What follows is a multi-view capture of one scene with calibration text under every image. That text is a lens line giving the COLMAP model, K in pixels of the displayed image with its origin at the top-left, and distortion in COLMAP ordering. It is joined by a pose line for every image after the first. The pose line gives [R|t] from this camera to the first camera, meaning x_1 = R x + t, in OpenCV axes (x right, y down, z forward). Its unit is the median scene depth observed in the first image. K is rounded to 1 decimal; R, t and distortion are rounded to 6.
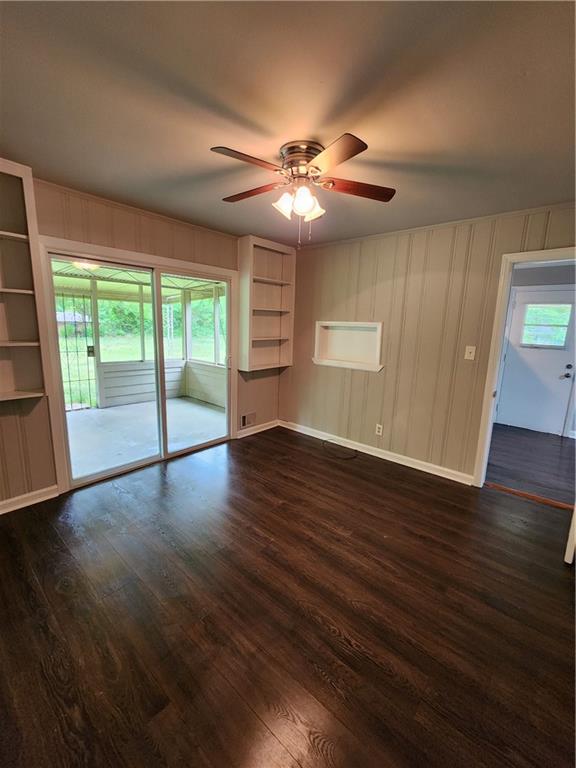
lens RADIAL K [[319.0, 0, 295.7], [0, 319.0, 384.5], [0, 0, 1]] dist [-0.001726, -0.002023]
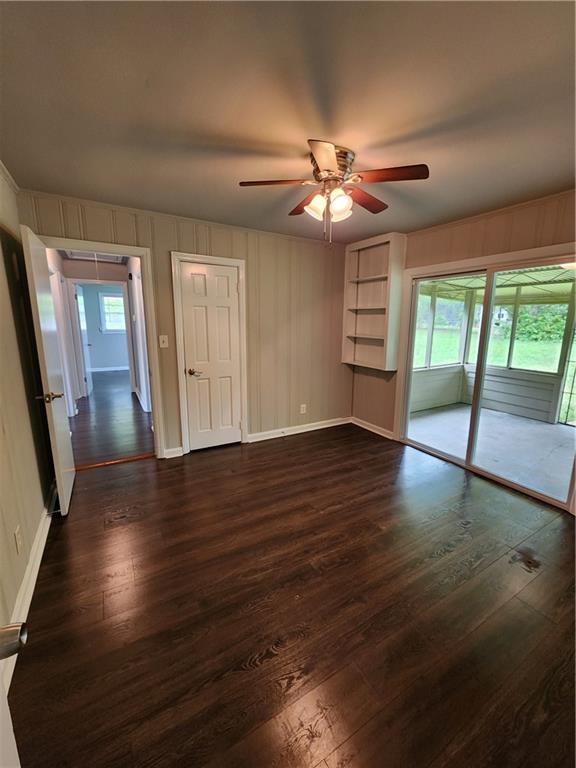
lens RADIAL K [[319.0, 0, 293.5], [0, 319.0, 382.3], [0, 0, 1]] dist [-0.001726, -0.002023]
pose [[-0.332650, 0.142888, -0.932162, 0.813378], [-0.198346, 0.955744, 0.217284, -0.153822], [0.921956, 0.257170, -0.289587, 0.959093]]
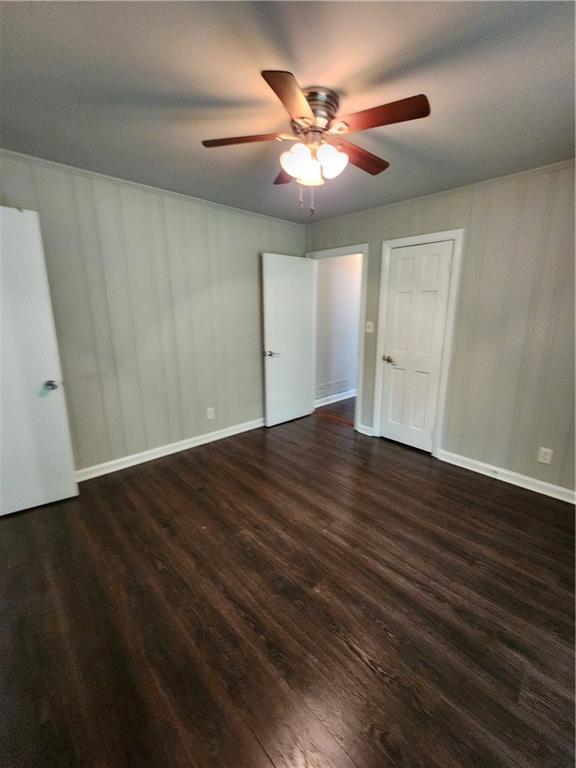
lens RADIAL K [[319.0, 0, 288.9], [0, 319.0, 376.8], [0, 0, 1]] dist [-0.001726, -0.002023]
pose [[-0.991925, -0.062792, 0.110191, -0.036257], [-0.014940, 0.920636, 0.390135, -0.267443], [-0.125943, 0.385338, -0.914140, 1.468831]]
